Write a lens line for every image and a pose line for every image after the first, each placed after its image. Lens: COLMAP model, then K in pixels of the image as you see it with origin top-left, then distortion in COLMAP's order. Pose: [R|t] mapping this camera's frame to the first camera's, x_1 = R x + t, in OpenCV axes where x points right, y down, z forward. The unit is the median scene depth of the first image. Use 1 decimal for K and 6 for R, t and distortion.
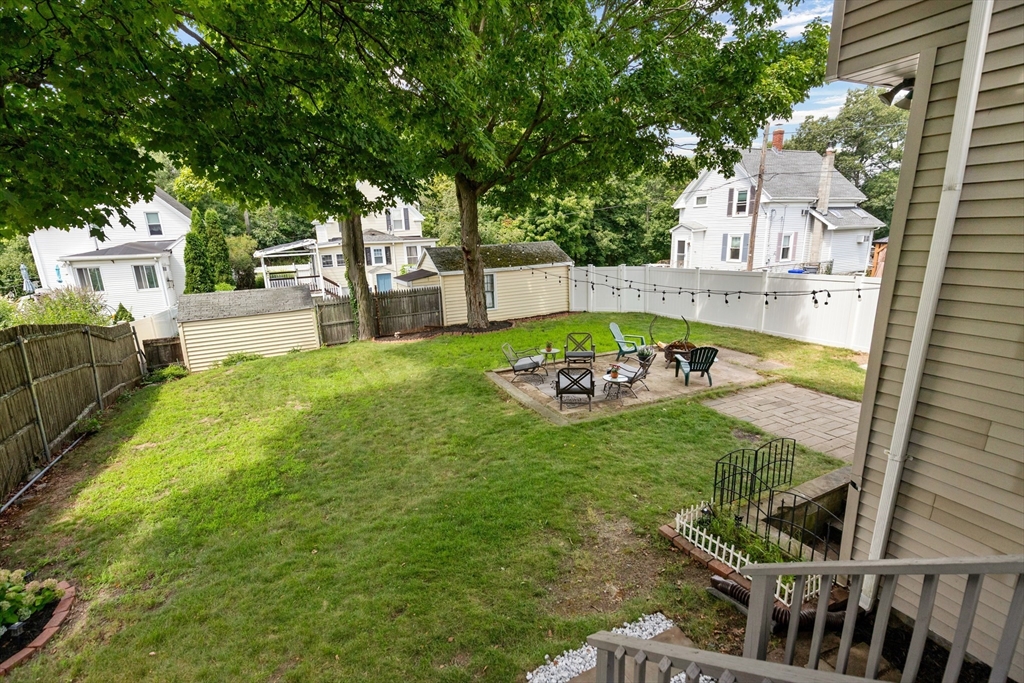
lens RADIAL K [[471.1, 0, 509.2], [0, 471.1, 348.2], [0, 0, 1]] dist [0.005873, -0.000716]
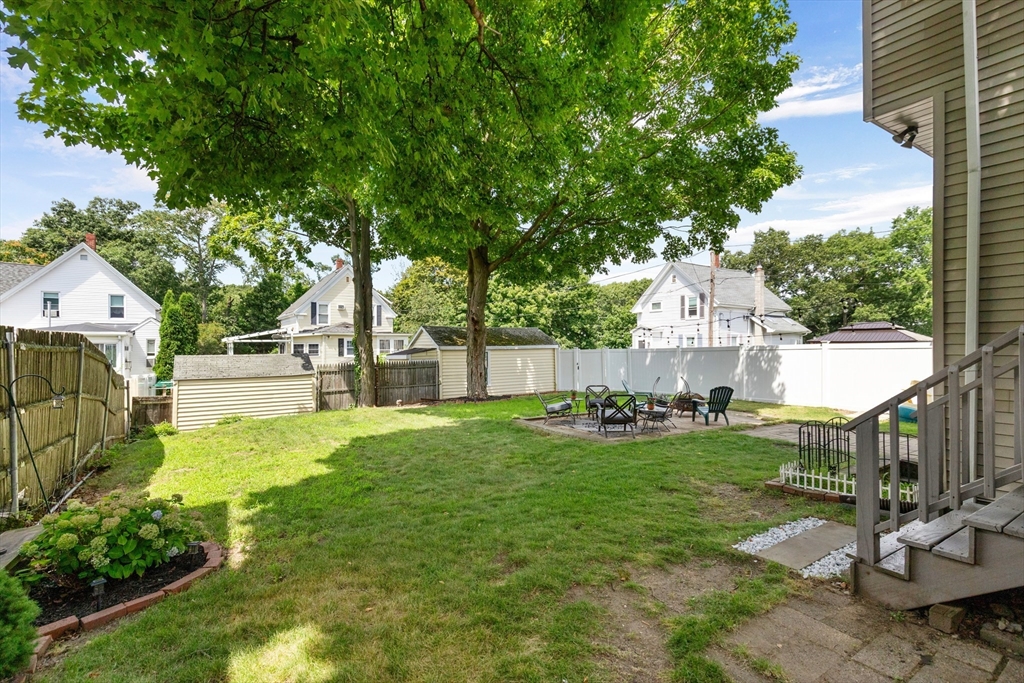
lens RADIAL K [[471.1, 0, 518.2], [0, 471.1, 339.8], [0, 0, 1]] dist [0.005873, -0.000716]
pose [[0.992034, 0.027877, 0.122848, -0.106177], [0.003818, 0.968104, -0.250520, 0.087641], [-0.125914, 0.248993, 0.960285, -0.019678]]
